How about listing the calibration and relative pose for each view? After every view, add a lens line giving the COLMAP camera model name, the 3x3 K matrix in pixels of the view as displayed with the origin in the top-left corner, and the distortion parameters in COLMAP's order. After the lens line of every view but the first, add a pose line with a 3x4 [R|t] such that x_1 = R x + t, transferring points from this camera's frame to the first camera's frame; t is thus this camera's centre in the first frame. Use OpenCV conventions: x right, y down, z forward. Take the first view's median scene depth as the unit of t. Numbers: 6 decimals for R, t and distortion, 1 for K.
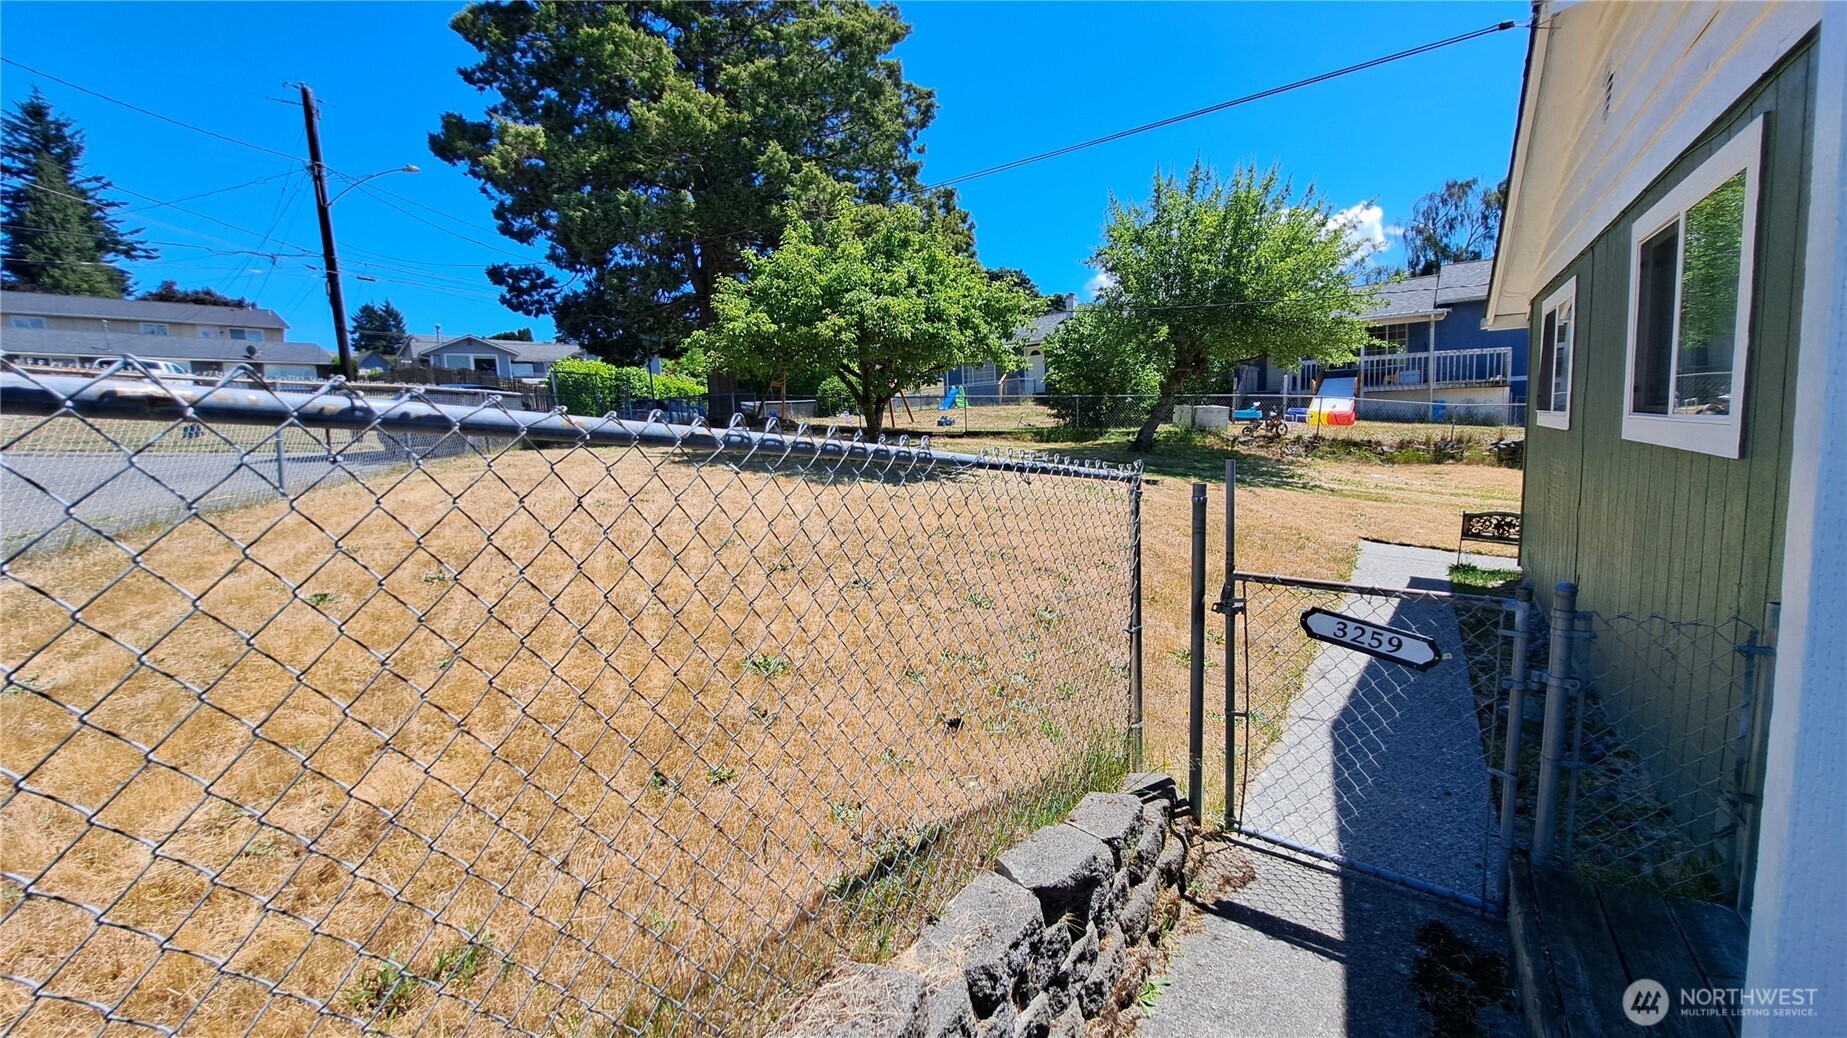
lens RADIAL K [[732.8, 0, 931.1], [0, 732.8, 513.5], [0, 0, 1]] dist [-0.014221, -0.000576]
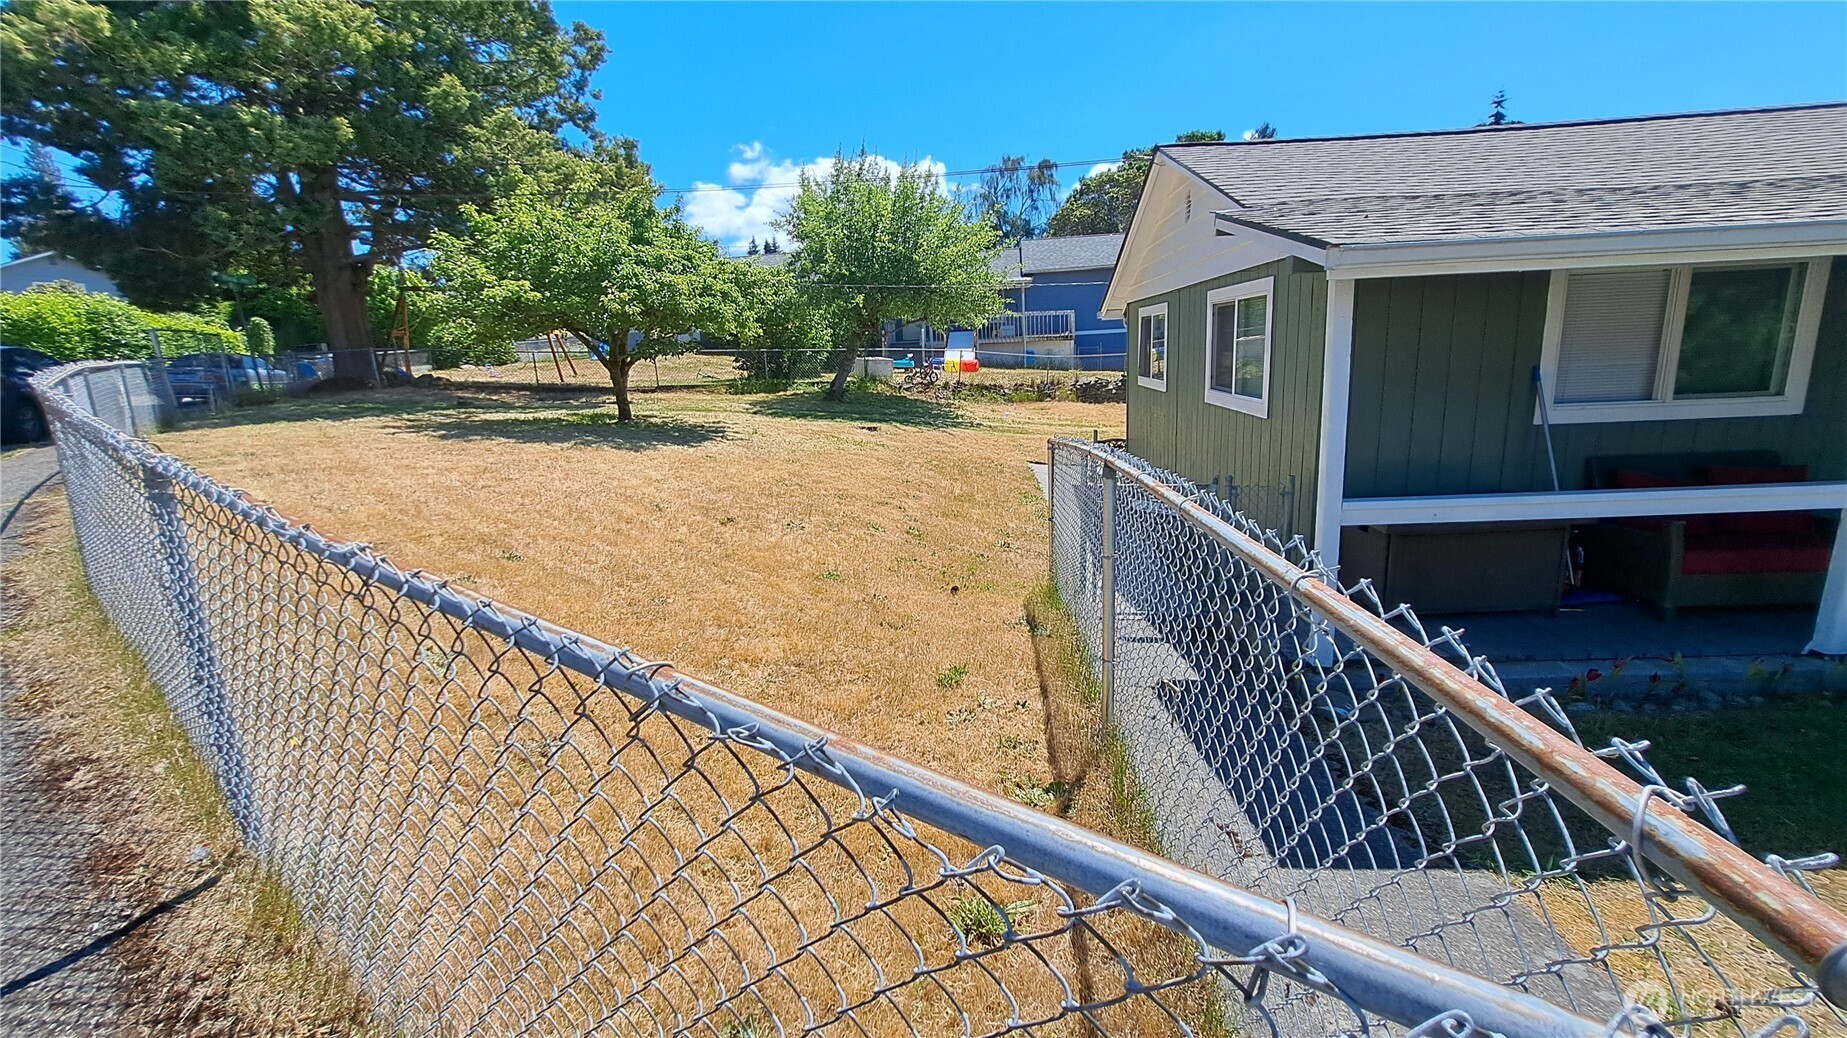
lens RADIAL K [[732.8, 0, 931.1], [0, 732.8, 513.5], [0, 0, 1]] dist [-0.014221, -0.000576]
pose [[0.869488, -0.110039, 0.481541, -0.141676], [0.070597, 0.992546, 0.099339, -0.010764], [-0.488883, -0.052379, 0.870775, -0.079617]]
